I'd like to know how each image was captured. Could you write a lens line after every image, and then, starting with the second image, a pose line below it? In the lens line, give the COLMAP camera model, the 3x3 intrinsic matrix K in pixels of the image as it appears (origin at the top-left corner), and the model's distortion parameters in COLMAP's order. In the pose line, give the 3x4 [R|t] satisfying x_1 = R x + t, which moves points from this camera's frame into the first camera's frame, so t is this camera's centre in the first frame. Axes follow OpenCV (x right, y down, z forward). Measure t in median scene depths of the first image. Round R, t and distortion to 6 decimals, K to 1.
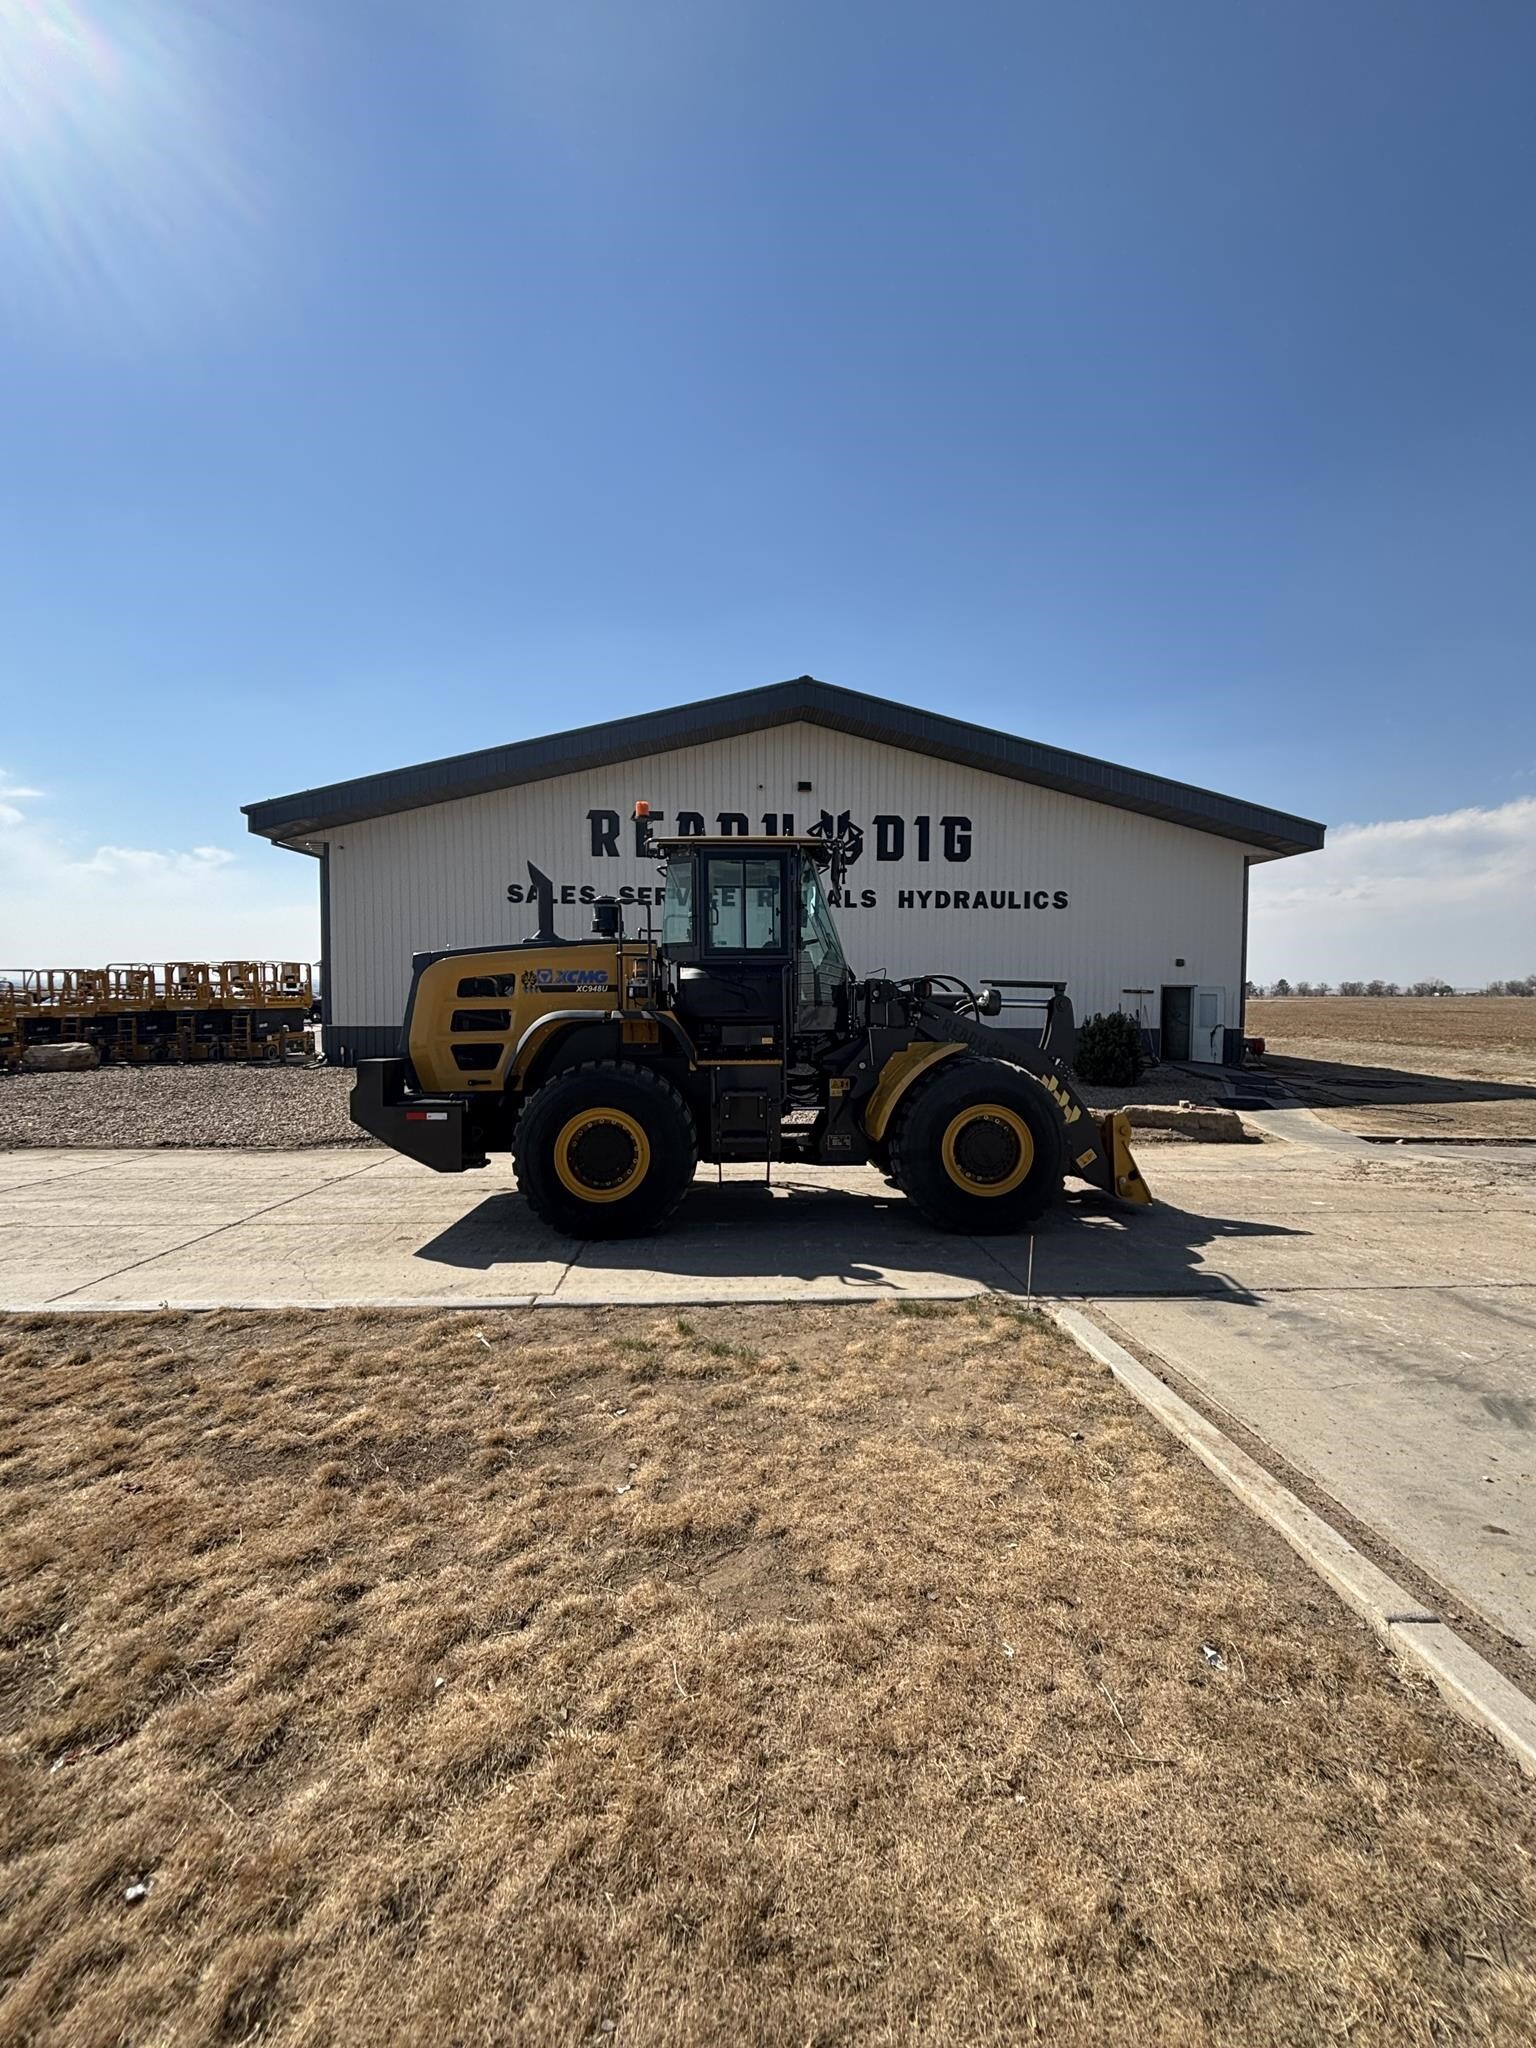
lens RADIAL K [[826.1, 0, 774.9], [0, 826.1, 1010.8], [0, 0, 1]] dist [0.018774, 0.000138]
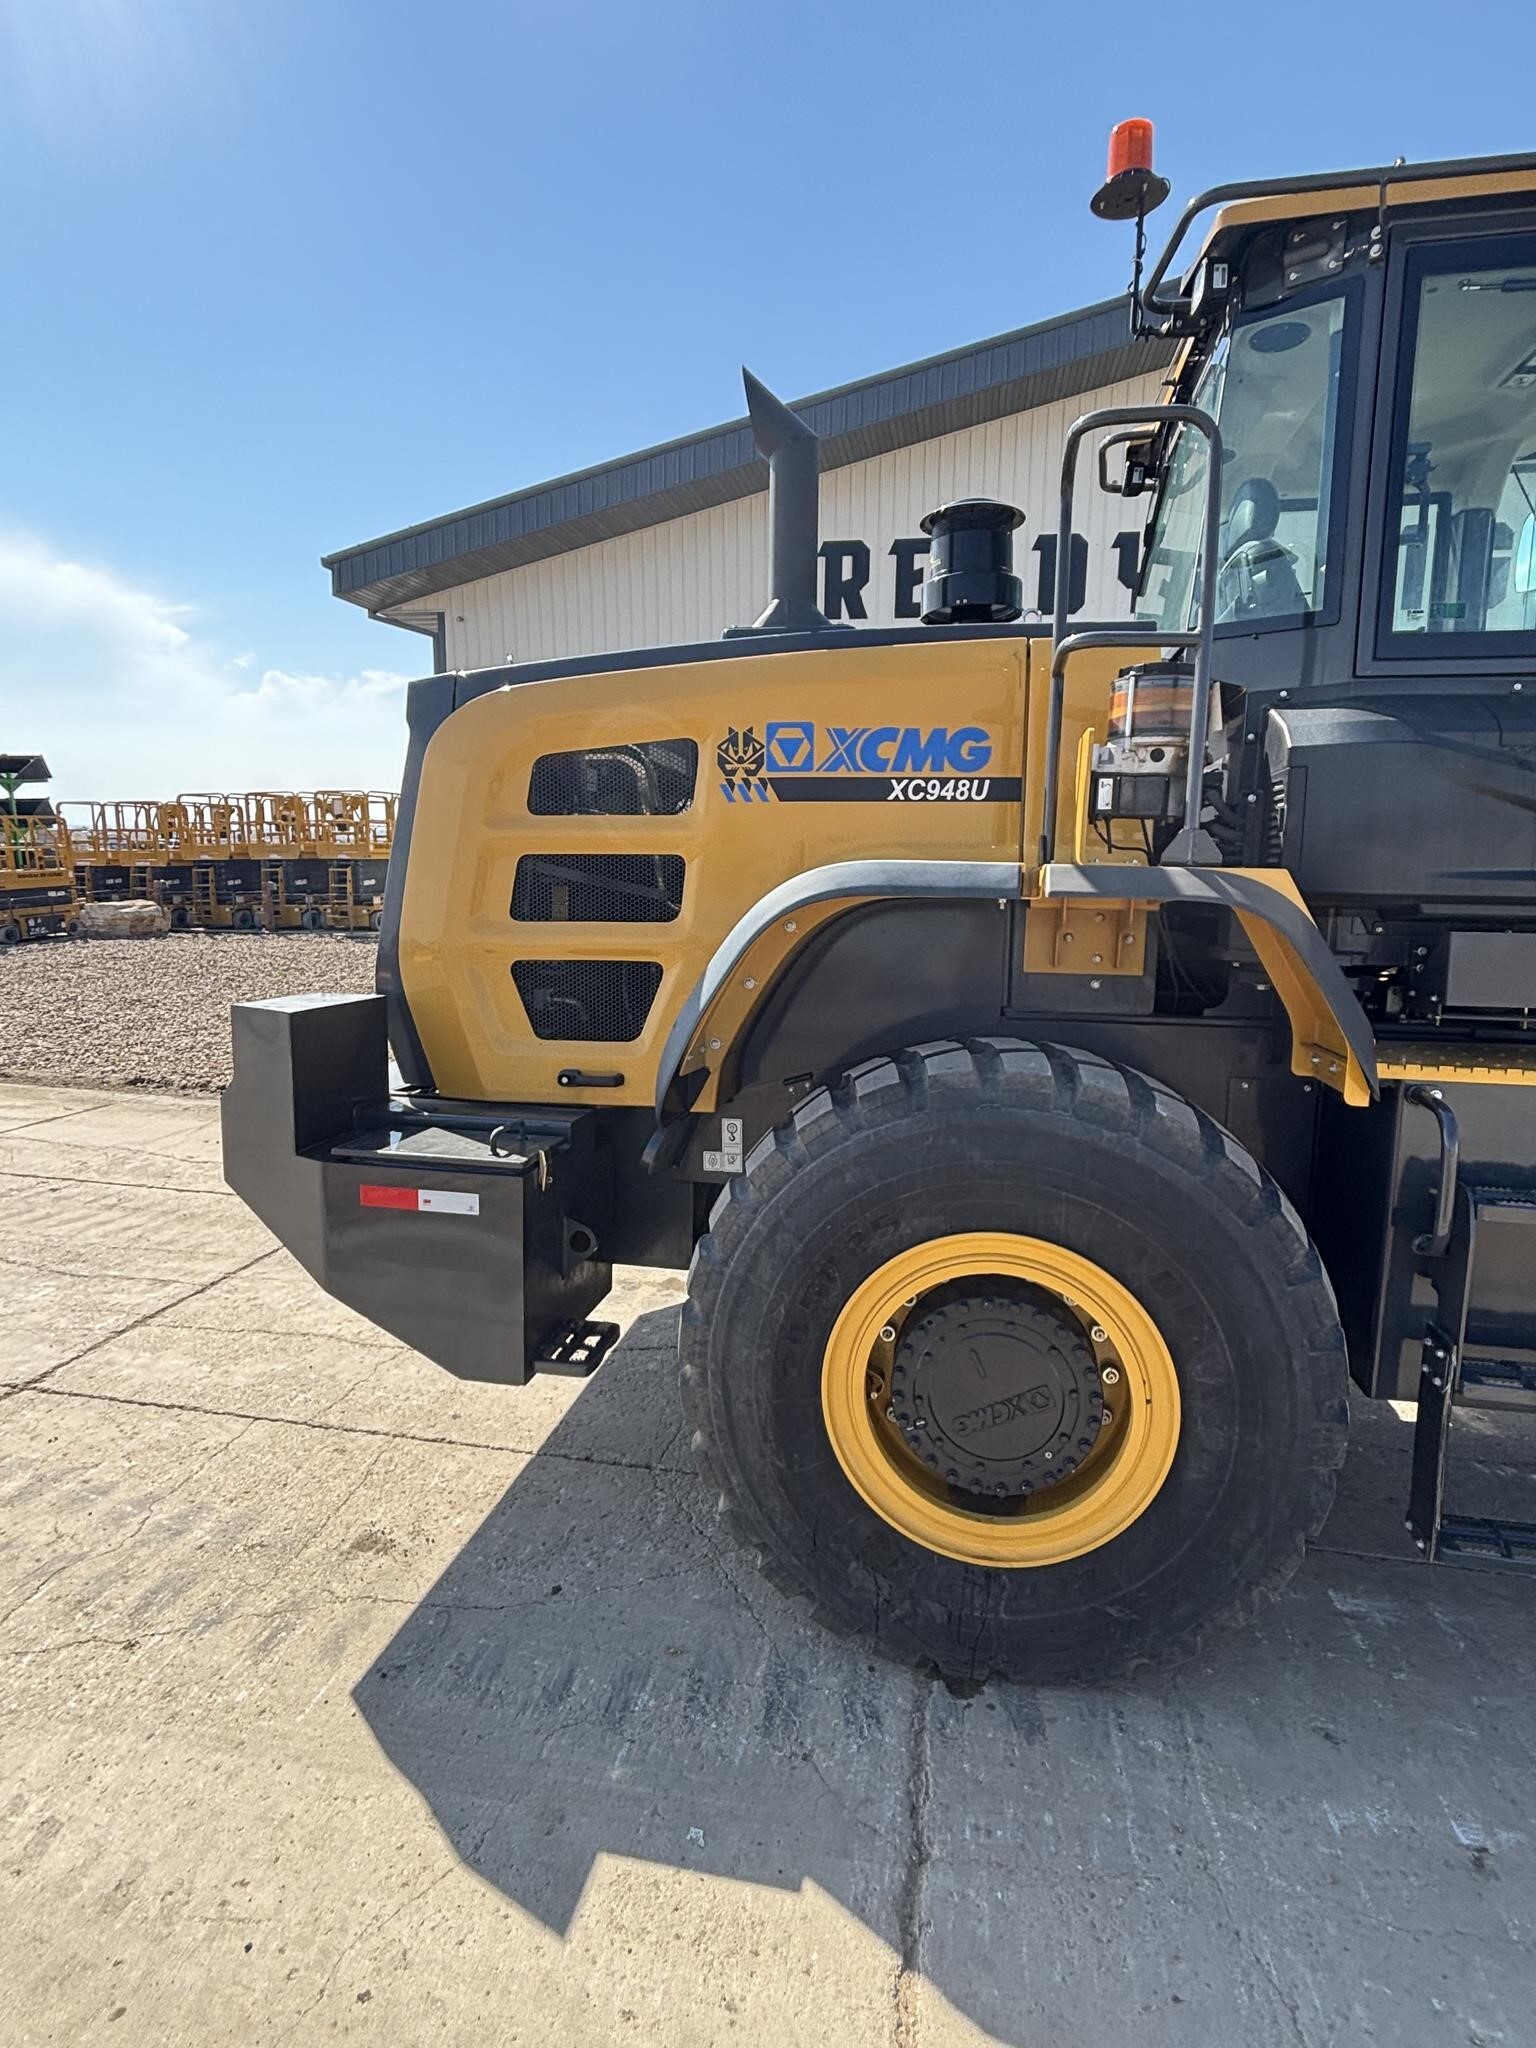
lens RADIAL K [[1033.5, 0, 773.1], [0, 1033.5, 1018.7], [0, 0, 1]] dist [0.002476, 0.000420]
pose [[0.971385, 0.052708, -0.231589, -0.186507], [-0.020155, 0.989841, 0.140740, 0.003575], [0.236654, -0.132045, 0.962579, 0.605911]]
